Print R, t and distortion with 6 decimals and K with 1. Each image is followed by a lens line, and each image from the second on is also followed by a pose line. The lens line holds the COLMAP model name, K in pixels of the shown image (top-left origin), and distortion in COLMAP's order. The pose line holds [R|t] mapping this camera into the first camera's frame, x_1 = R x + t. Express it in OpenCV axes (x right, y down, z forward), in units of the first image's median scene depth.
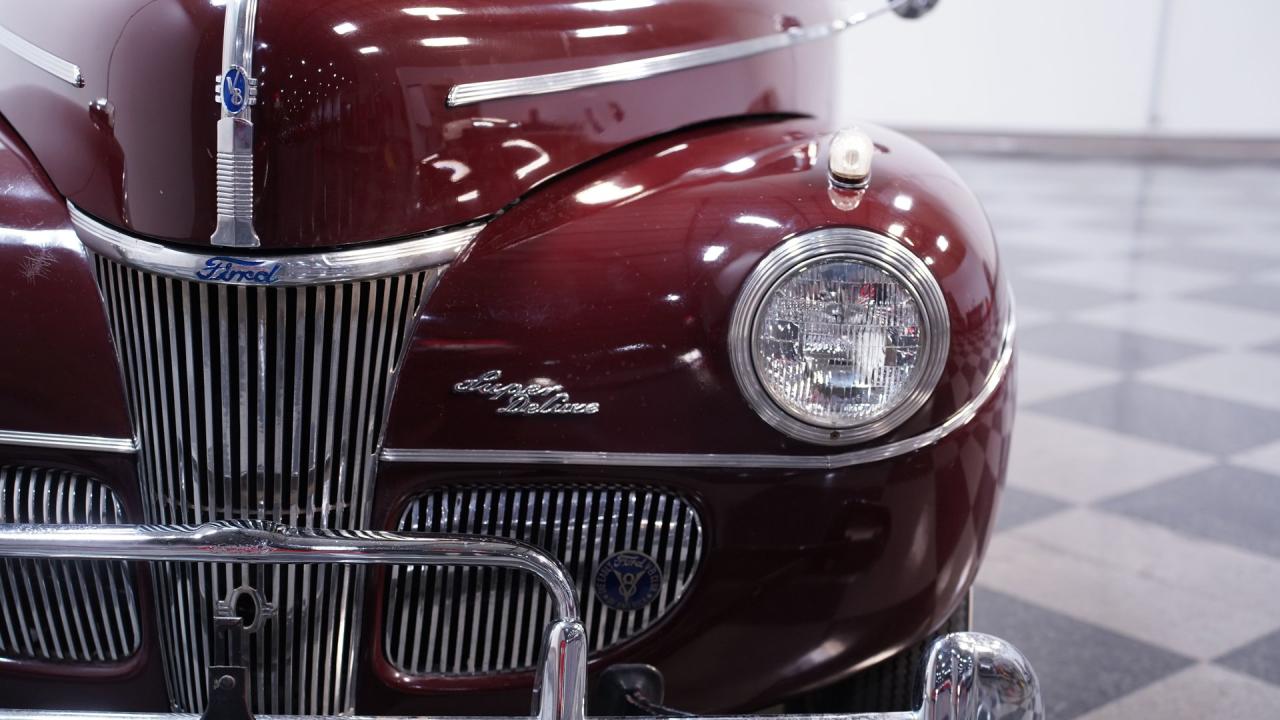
lens RADIAL K [[1746.4, 0, 639.8], [0, 1746.4, 365.8], [0, 0, 1]] dist [0.181095, 0.014280]
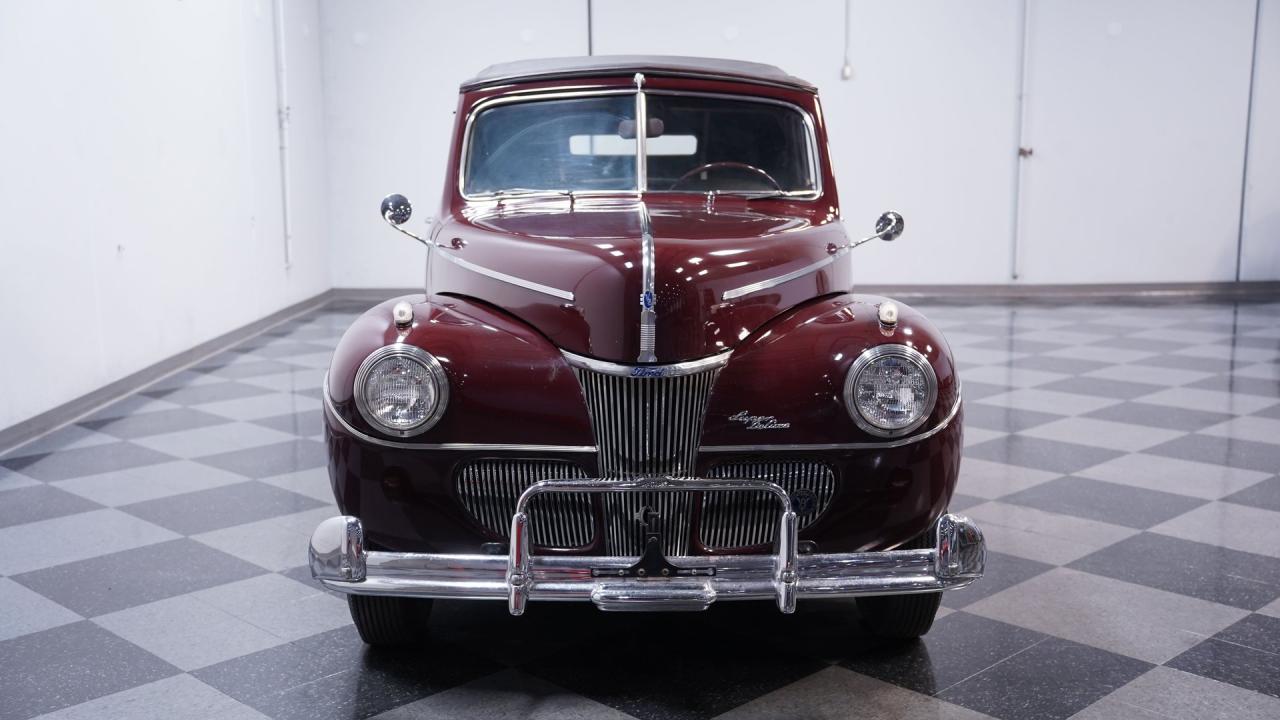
lens RADIAL K [[1321.2, 0, 640.0], [0, 1321.2, 360.0], [0, 0, 1]] dist [0.007685, -0.006206]
pose [[0.998992, -0.044881, 0.000886, -0.218344], [0.044799, 0.995539, -0.083038, 0.074060], [0.002845, 0.082994, 0.996546, -0.753878]]
